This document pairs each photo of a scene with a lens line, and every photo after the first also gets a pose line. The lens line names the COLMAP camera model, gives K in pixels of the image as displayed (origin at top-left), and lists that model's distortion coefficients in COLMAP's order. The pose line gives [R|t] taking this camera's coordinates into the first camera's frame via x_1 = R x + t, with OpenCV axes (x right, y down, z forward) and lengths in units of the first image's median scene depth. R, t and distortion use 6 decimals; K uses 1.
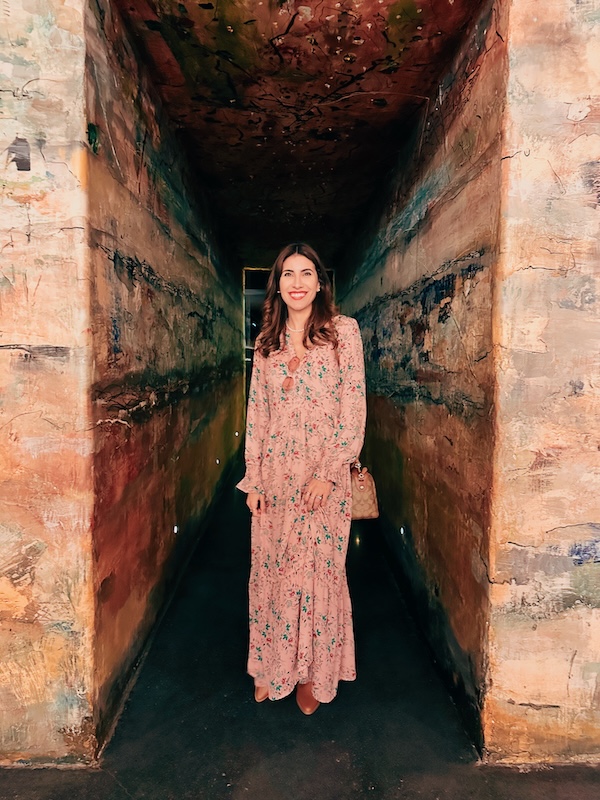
lens RADIAL K [[570.3, 0, 295.9], [0, 570.3, 399.2], [0, 0, 1]] dist [0.110468, -0.000603]
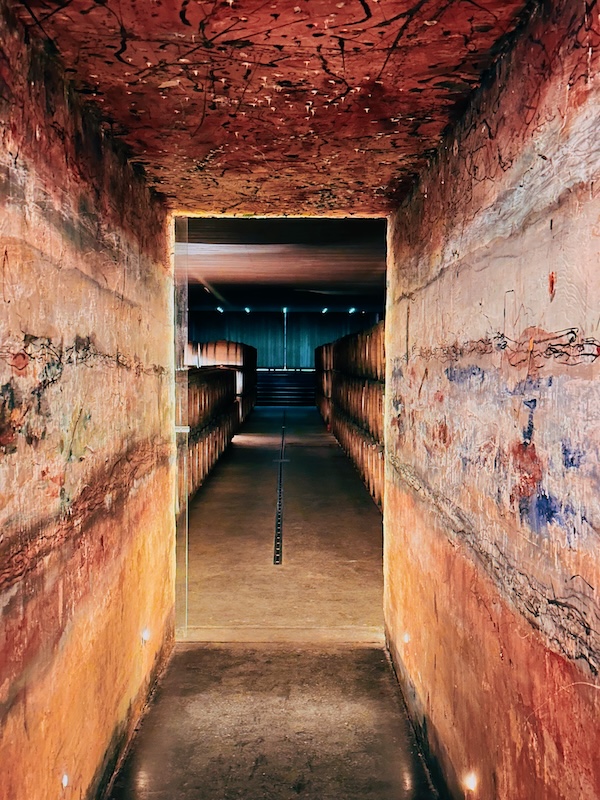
lens RADIAL K [[1130.9, 0, 301.6], [0, 1130.9, 400.2], [0, 0, 1]] dist [0.101531, 0.000000]
pose [[0.999976, -0.003079, -0.006245, 0.012513], [0.002807, 0.999067, -0.043094, -0.100439], [0.006371, 0.043076, 0.999052, 0.325552]]
